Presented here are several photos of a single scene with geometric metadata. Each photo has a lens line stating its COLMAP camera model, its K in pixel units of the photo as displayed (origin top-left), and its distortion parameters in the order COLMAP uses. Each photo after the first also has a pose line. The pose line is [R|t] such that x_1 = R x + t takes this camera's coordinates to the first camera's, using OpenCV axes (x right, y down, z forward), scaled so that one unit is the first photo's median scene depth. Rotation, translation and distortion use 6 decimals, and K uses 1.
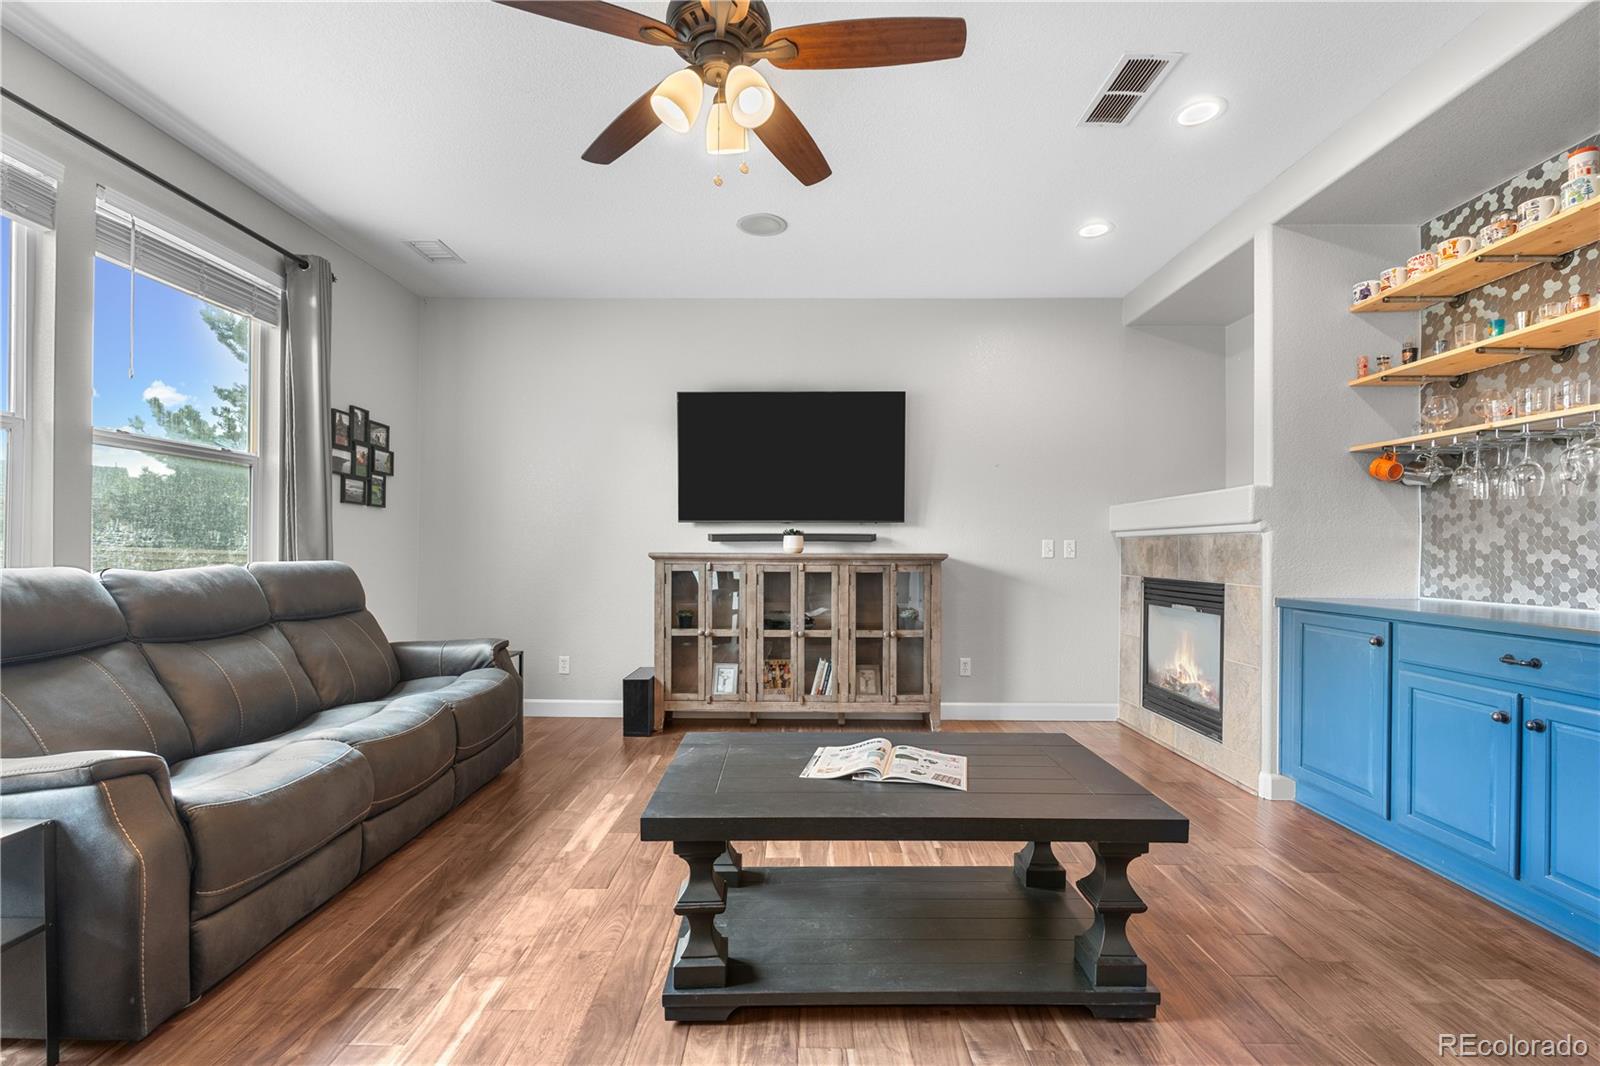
lens RADIAL K [[704.6, 0, 799.2], [0, 704.6, 553.4], [0, 0, 1]] dist [-0.005246, -0.000045]
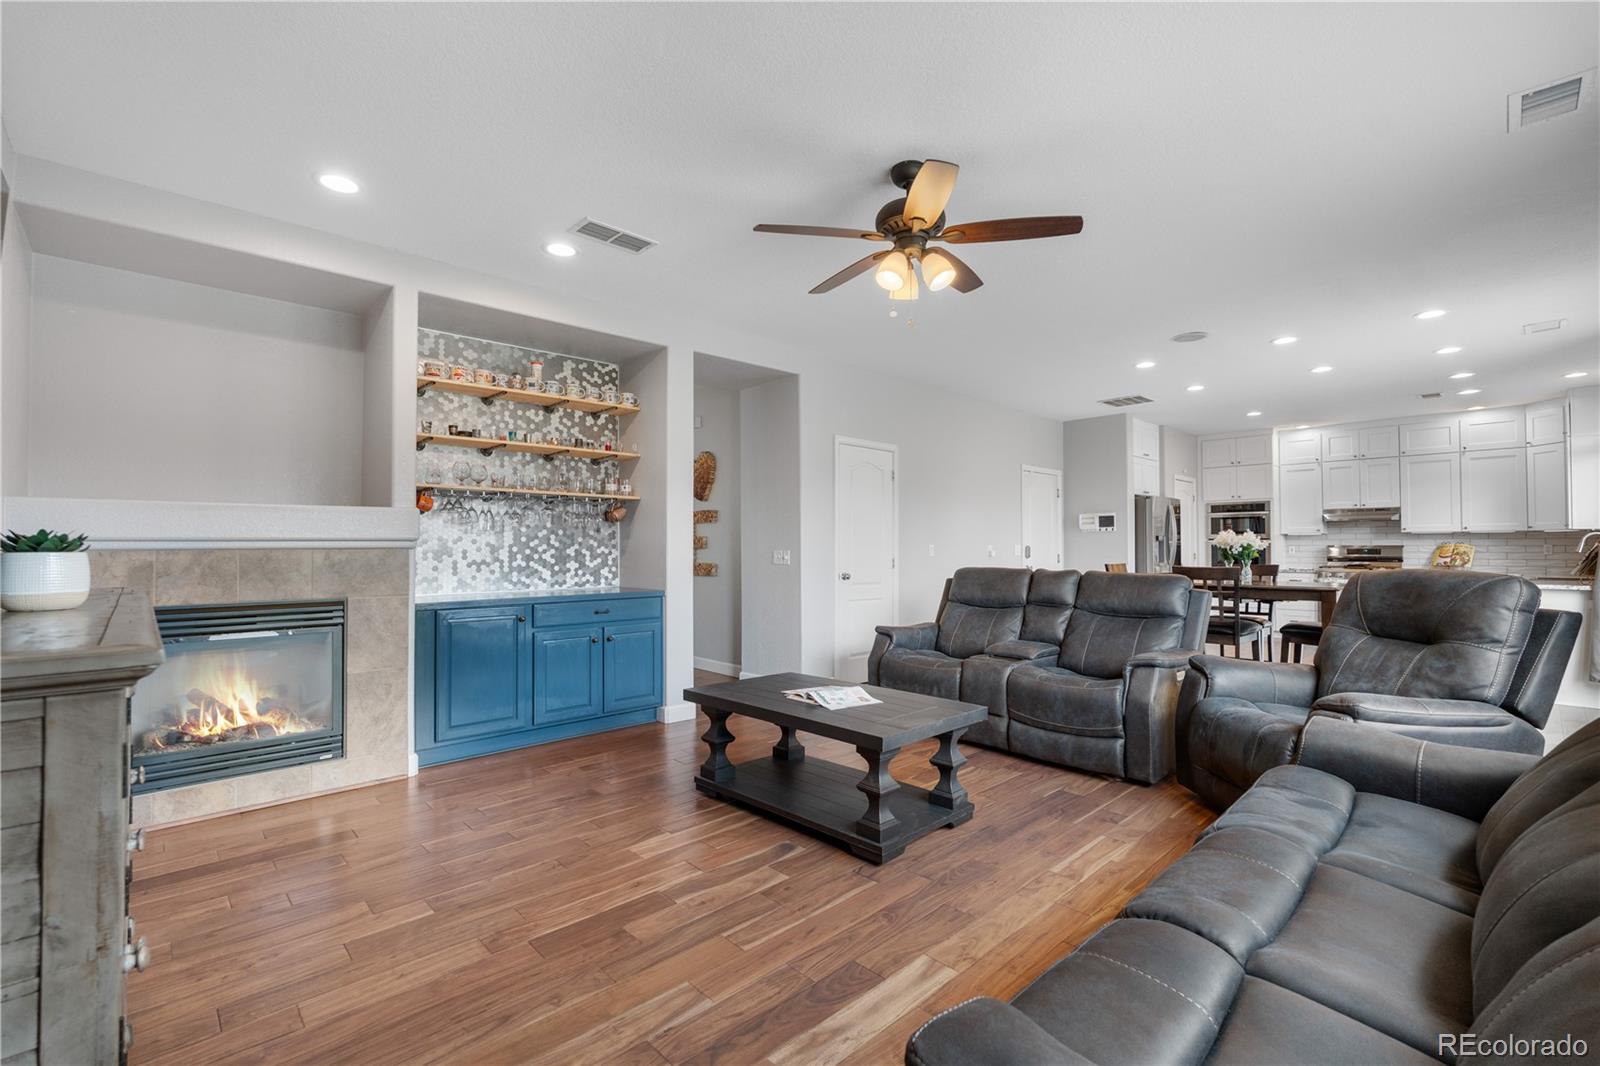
lens RADIAL K [[704.6, 0, 795.6], [0, 704.6, 534.7], [0, 0, 1]] dist [-0.005246, -0.000045]
pose [[-0.690074, 0.011649, 0.723645, -0.487239], [0.004724, 0.999922, -0.011592, -0.028521], [-0.723724, -0.004581, -0.690075, 1.044376]]
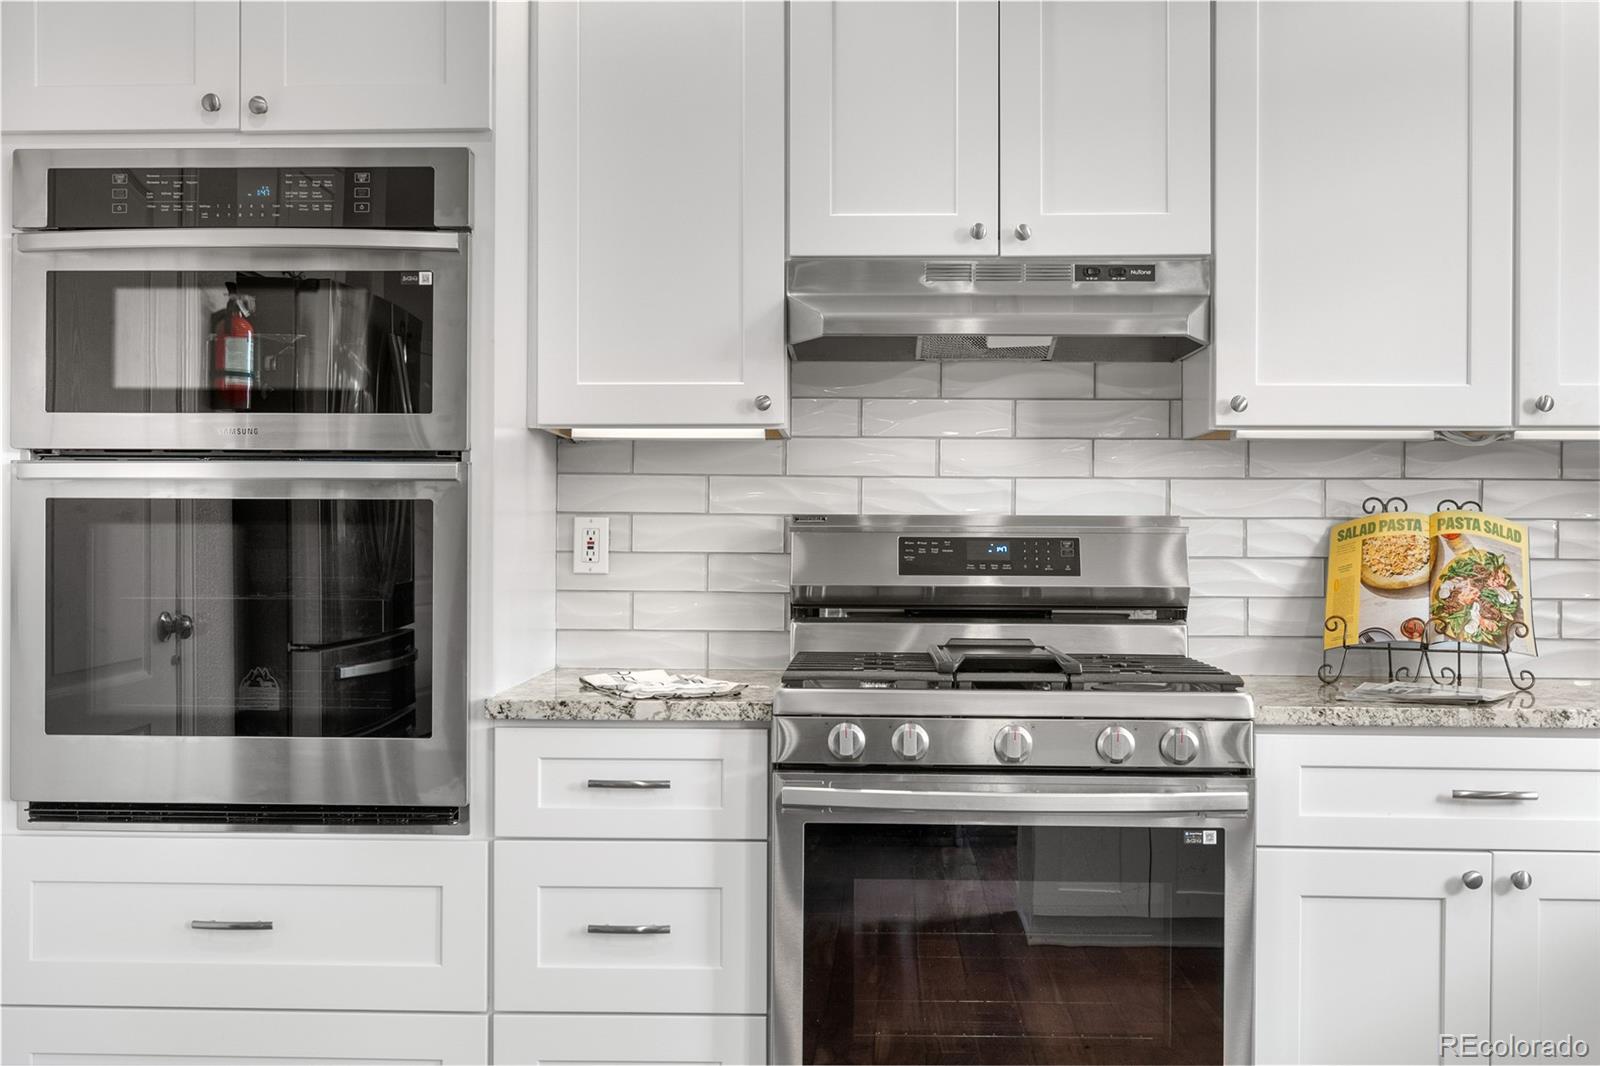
lens RADIAL K [[1715.7, 0, 805.6], [0, 1715.7, 534.3], [0, 0, 1]] dist [0.000990, 0.000000]
pose [[-0.999695, -0.006922, 0.023724, -0.055596], [-0.006758, 0.999953, 0.006977, -0.007758], [-0.023771, 0.006815, -0.999694, -0.944220]]
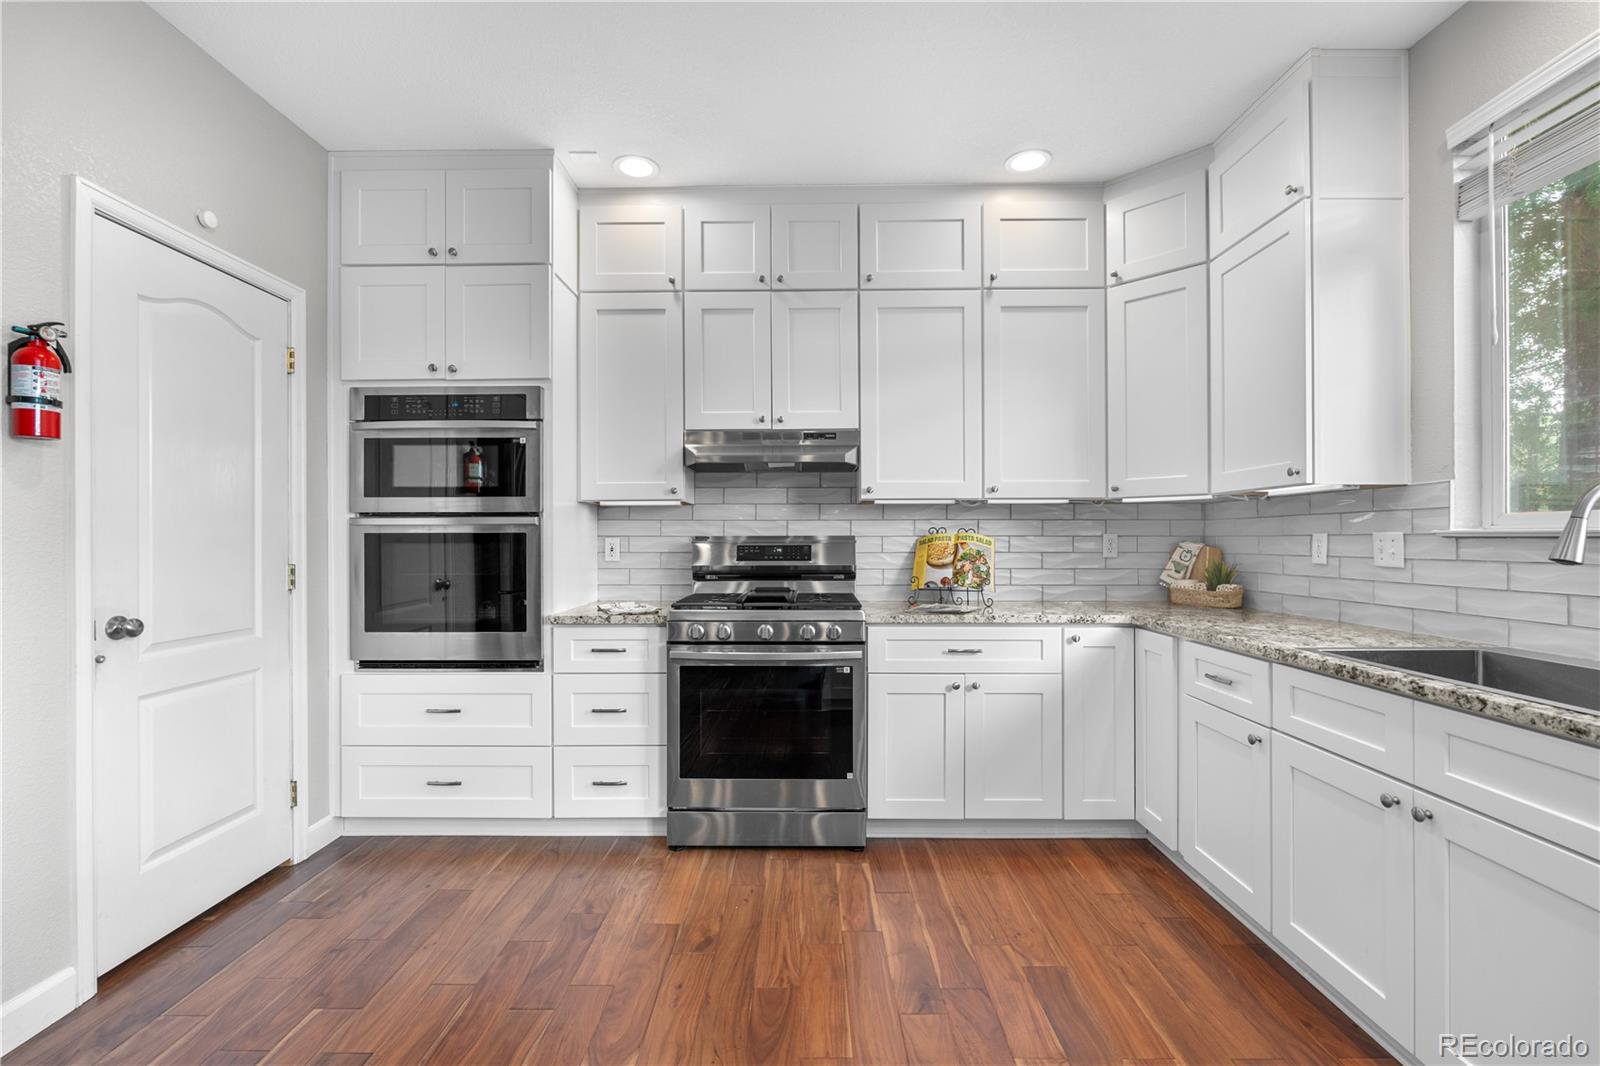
lens RADIAL K [[704.6, 0, 802.8], [0, 704.6, 537.0], [0, 0, 1]] dist [-0.005246, -0.000045]
pose [[-0.999999, 0.001333, 0.000722, -0.157083], [0.001336, 0.999990, 0.004351, -0.014327], [-0.000716, 0.004352, -0.999990, -0.951662]]
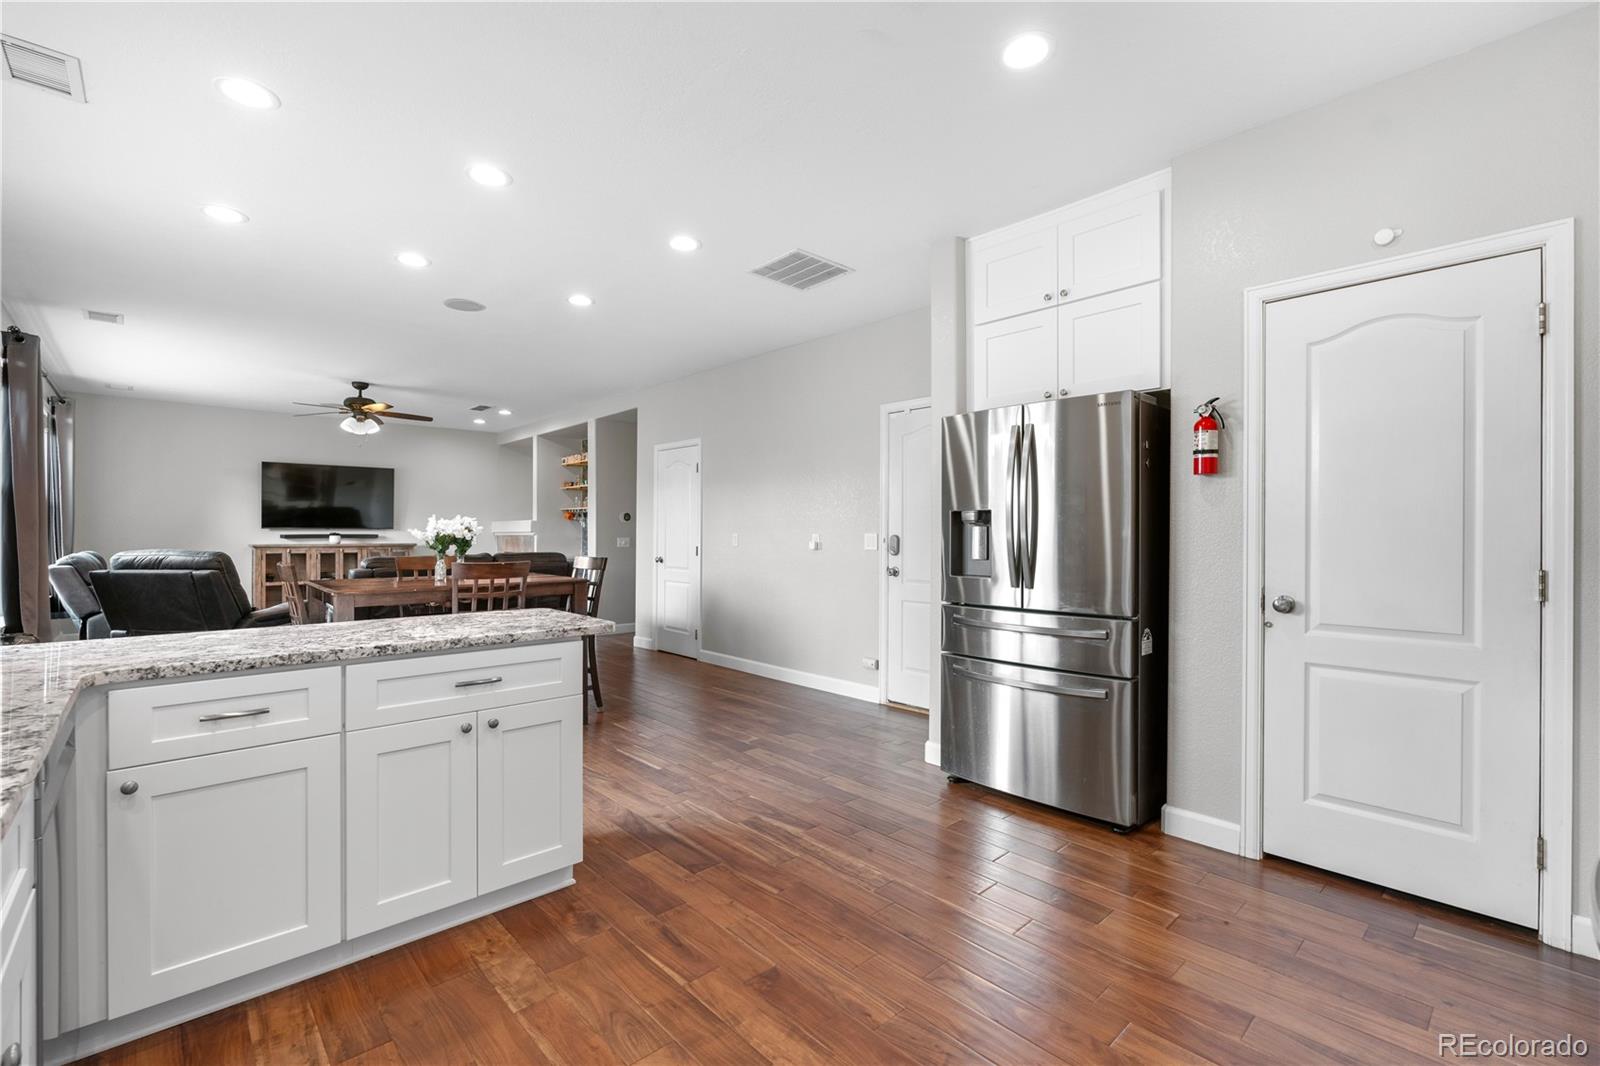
lens RADIAL K [[704.6, 0, 808.8], [0, 704.6, 531.2], [0, 0, 1]] dist [-0.005246, -0.000045]
pose [[0.728586, 0.000901, 0.684953, -0.446741], [0.005947, 0.999953, -0.007641, -0.014983], [-0.684928, 0.009641, 0.728547, -1.611446]]
